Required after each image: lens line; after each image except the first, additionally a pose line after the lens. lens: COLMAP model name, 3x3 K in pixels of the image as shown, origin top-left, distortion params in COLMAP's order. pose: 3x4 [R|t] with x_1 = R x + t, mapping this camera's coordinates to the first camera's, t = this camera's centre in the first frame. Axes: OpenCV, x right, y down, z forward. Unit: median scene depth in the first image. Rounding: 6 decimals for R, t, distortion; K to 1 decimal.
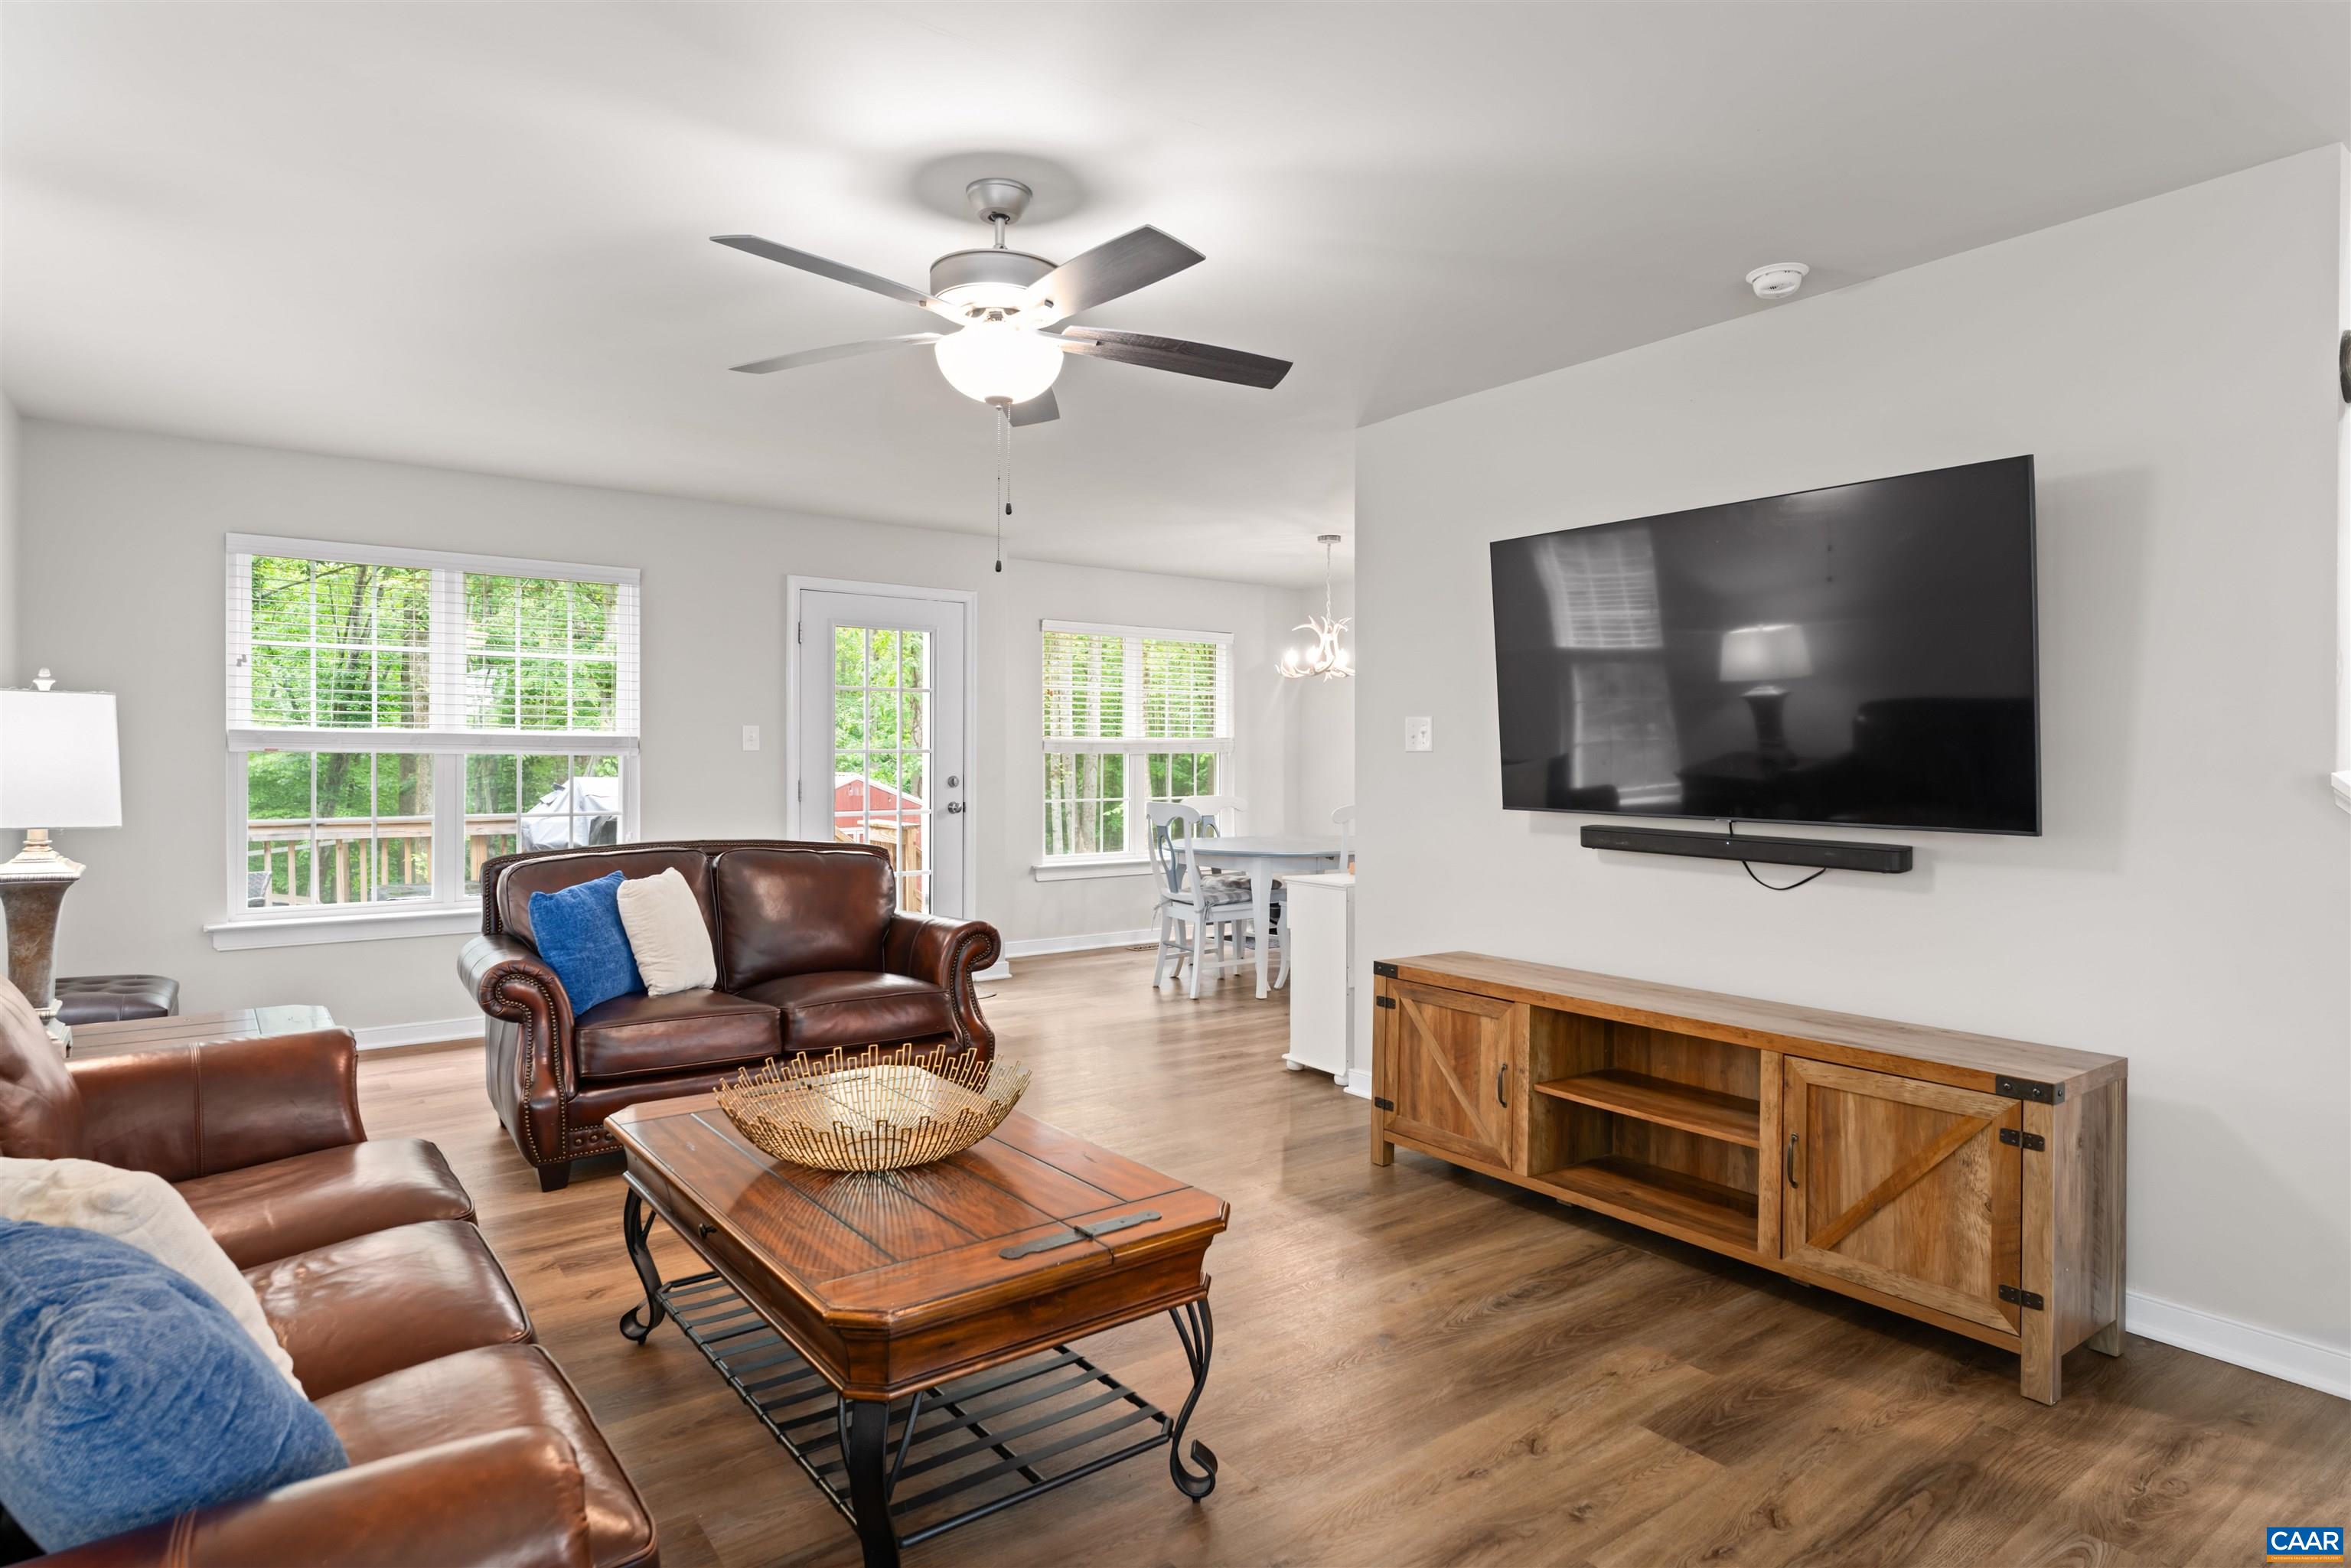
lens RADIAL K [[1263.9, 0, 1177.8], [0, 1263.9, 777.9], [0, 0, 1]] dist [-0.007781, -0.001645]
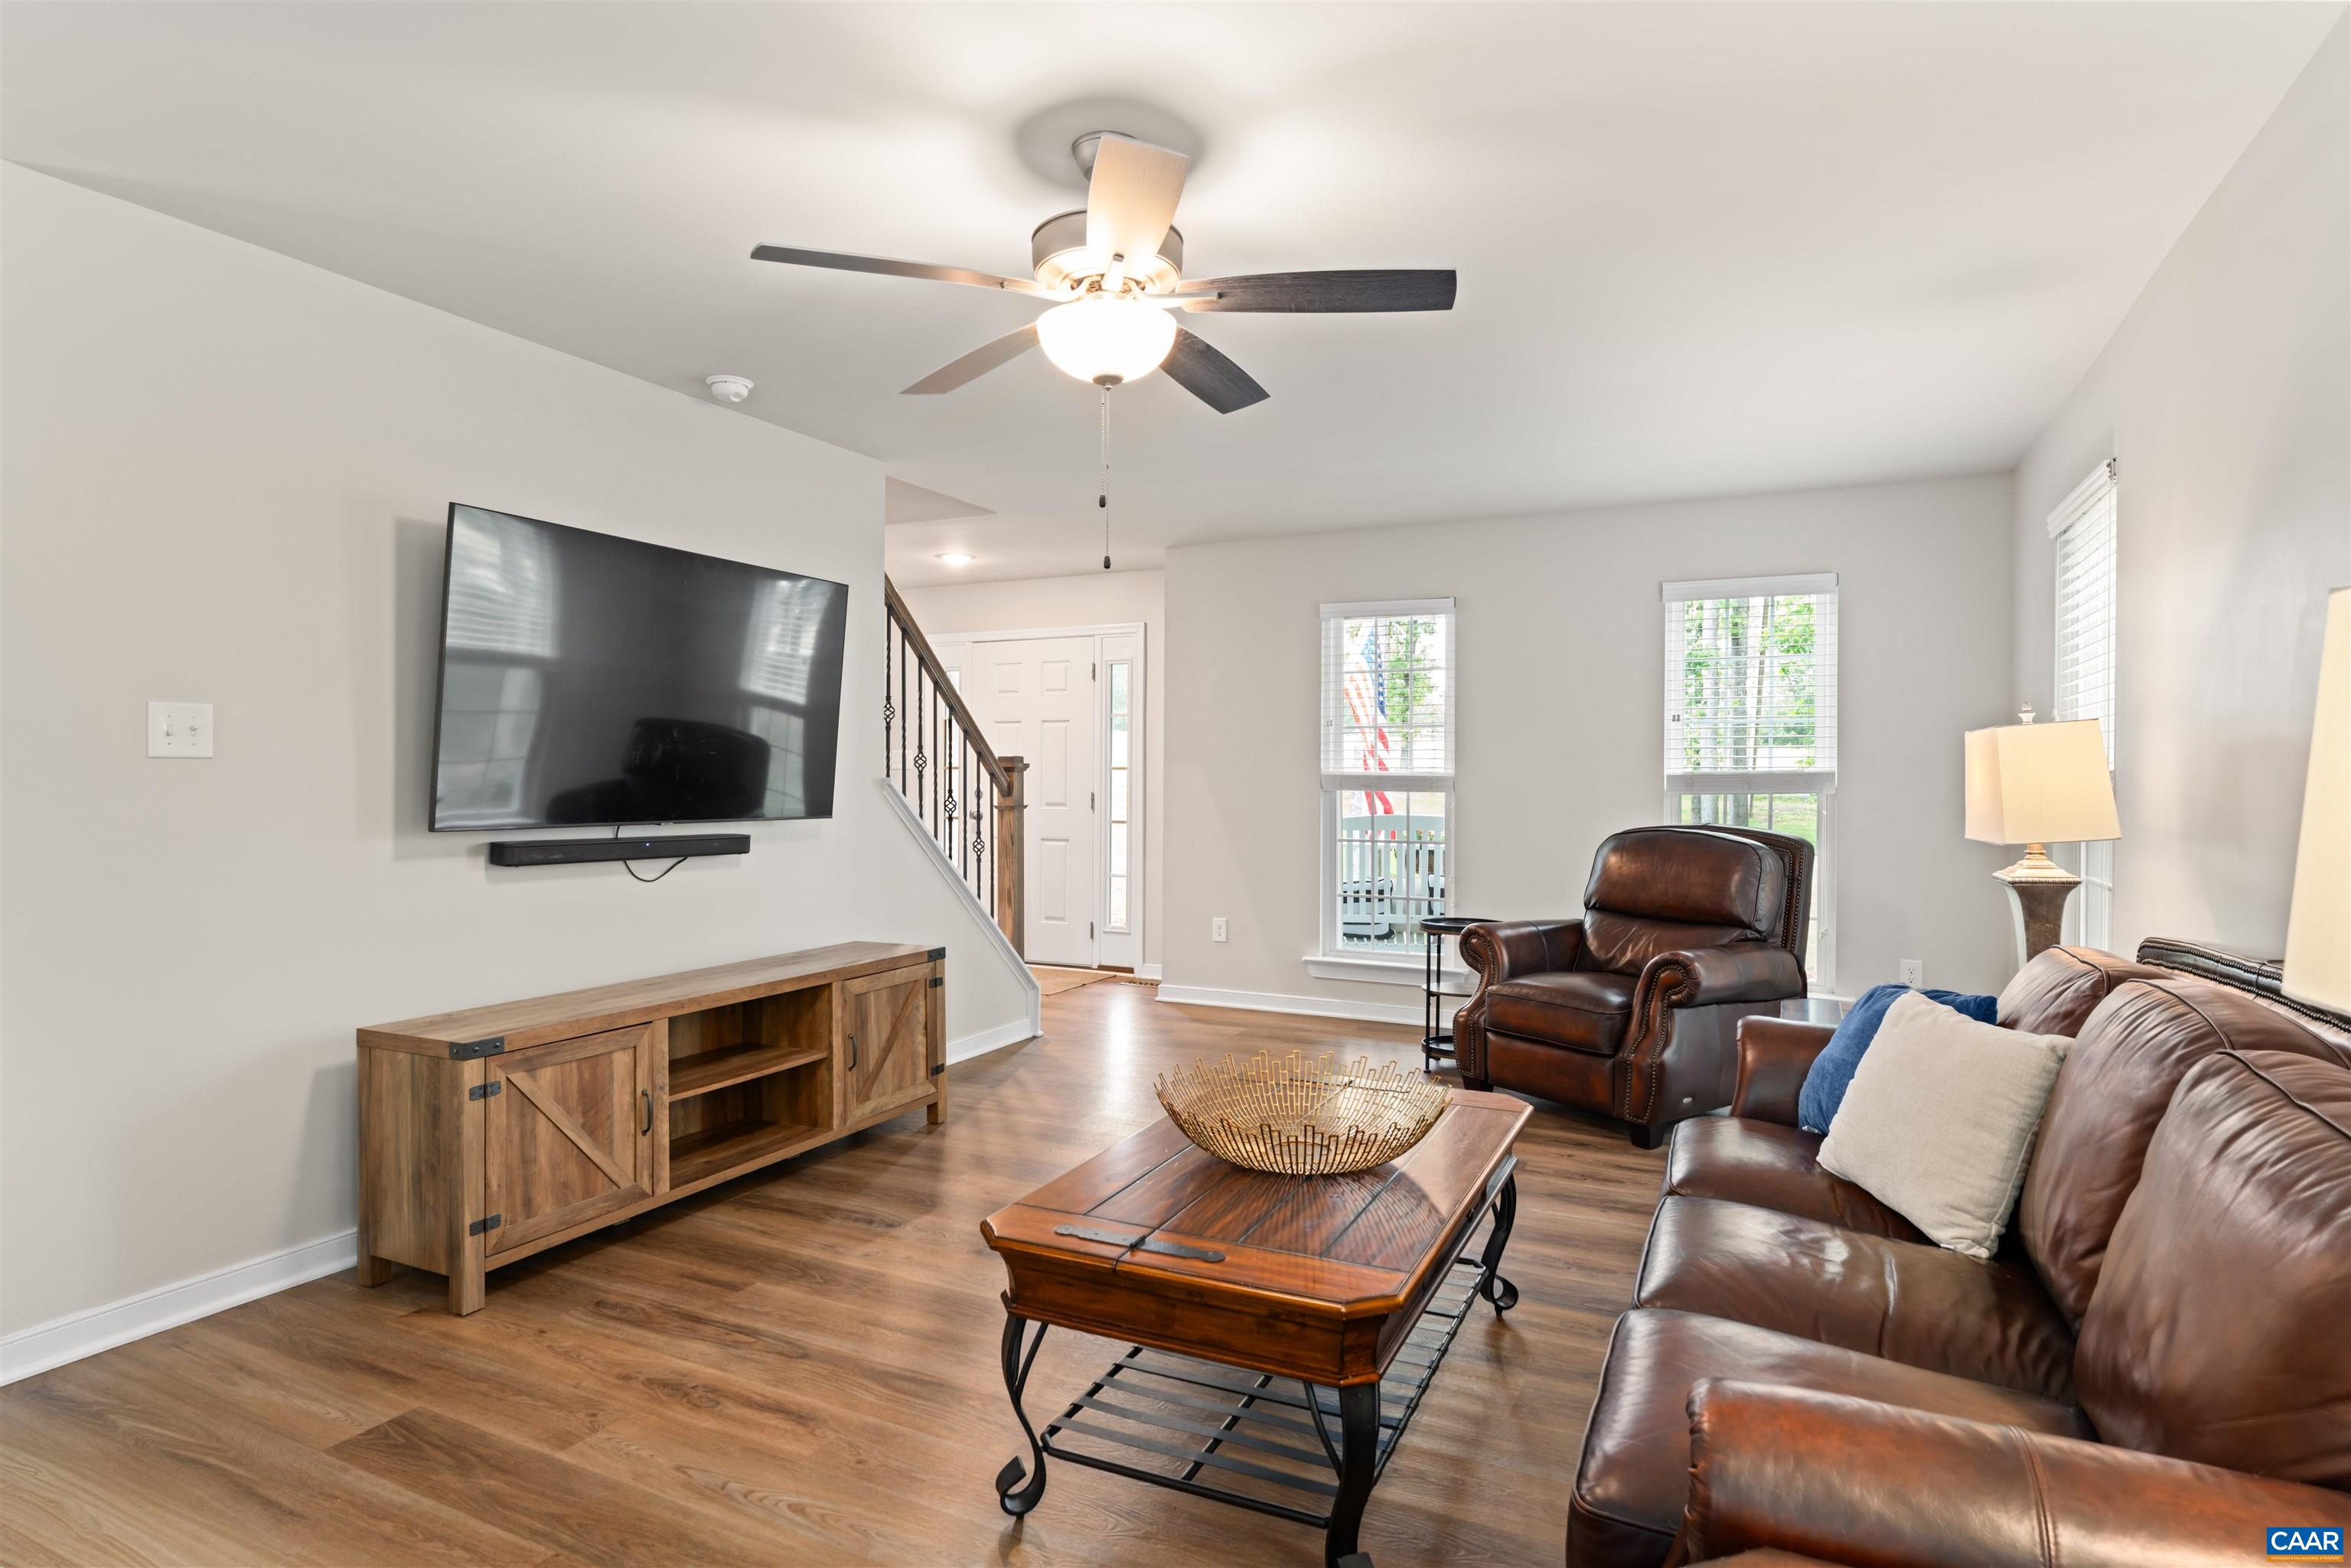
lens RADIAL K [[1263.9, 0, 1174.7], [0, 1263.9, 783.1], [0, 0, 1]] dist [-0.007781, -0.001645]
pose [[-0.459740, -0.013969, 0.887944, -0.802418], [0.007114, 0.999786, 0.019411, -0.022032], [-0.888025, 0.015241, -0.459543, 1.125546]]
